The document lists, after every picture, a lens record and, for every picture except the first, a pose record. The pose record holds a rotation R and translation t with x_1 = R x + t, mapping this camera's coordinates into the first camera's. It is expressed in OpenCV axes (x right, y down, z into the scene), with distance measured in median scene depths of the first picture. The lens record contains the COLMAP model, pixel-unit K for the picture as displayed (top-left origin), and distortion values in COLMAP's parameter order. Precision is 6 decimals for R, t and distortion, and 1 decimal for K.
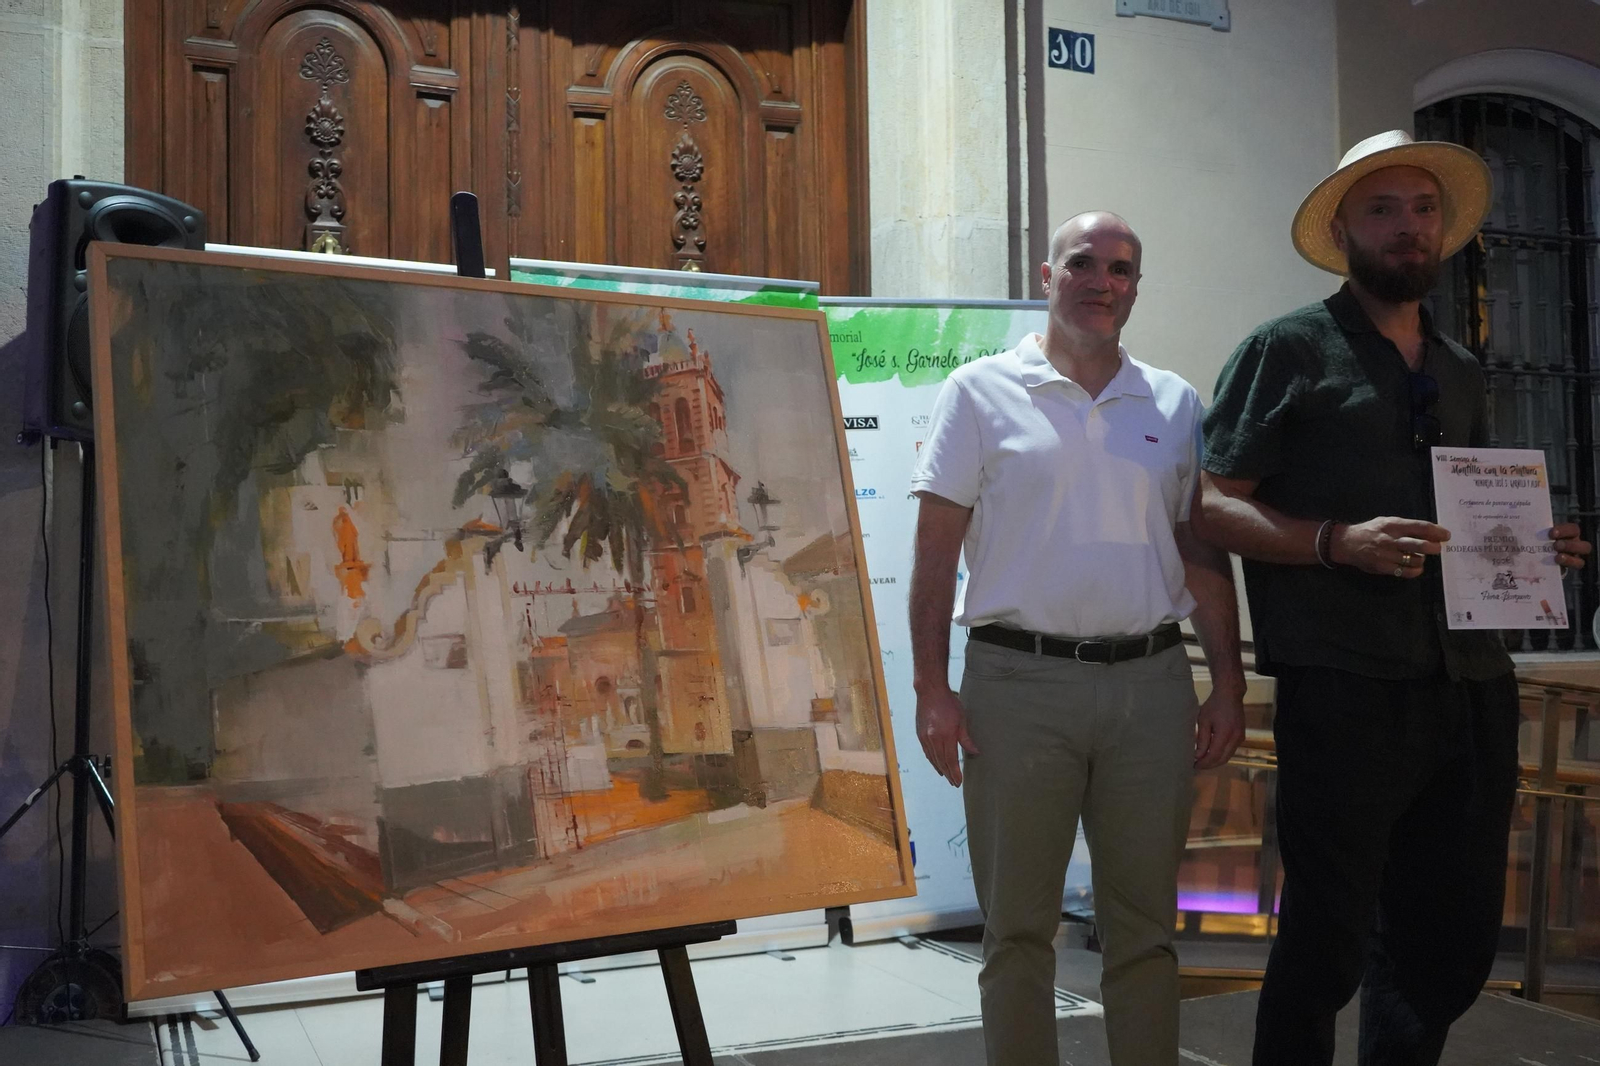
lens RADIAL K [[1710.7, 0, 788.9], [0, 1710.7, 537.3], [0, 0, 1]] dist [0.008017, 0.000000]
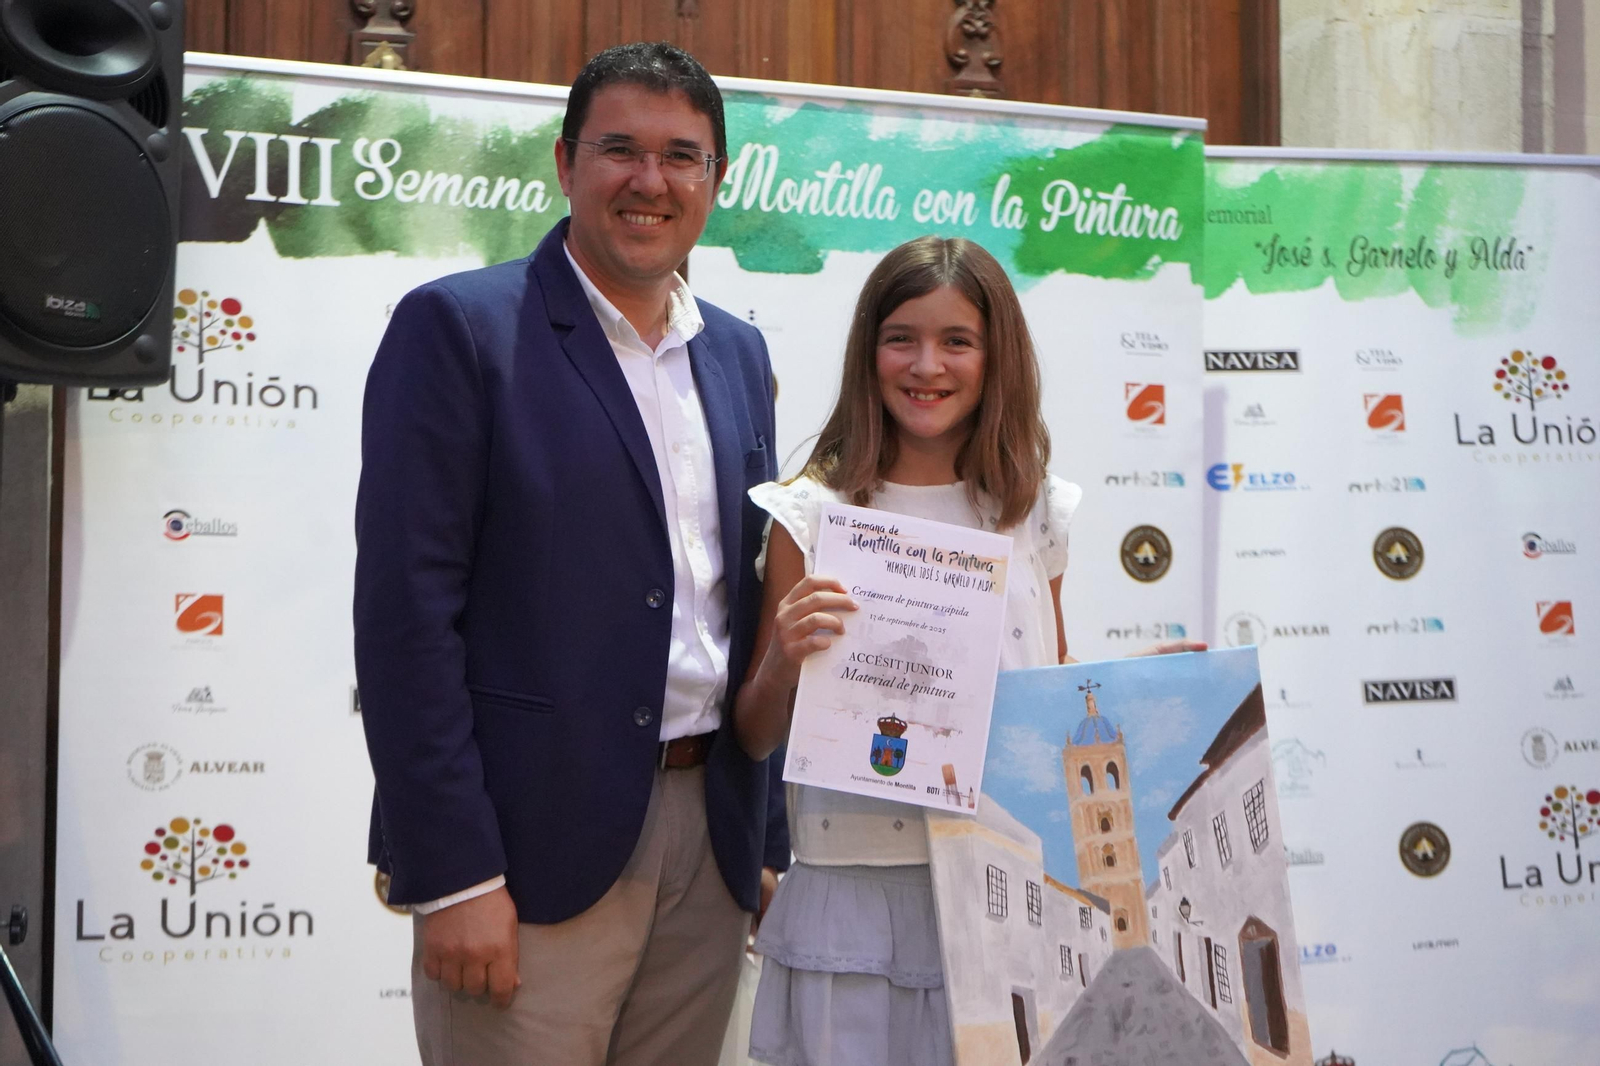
lens RADIAL K [[2514.6, 0, 780.1], [0, 2514.6, 536.2], [0, 0, 1]] dist [-0.026188, 0.000000]
pose [[0.994496, 0.010421, -0.104260, -0.033921], [-0.011386, 0.999898, -0.008668, 0.002505], [0.104159, 0.009808, 0.994512, 0.124739]]
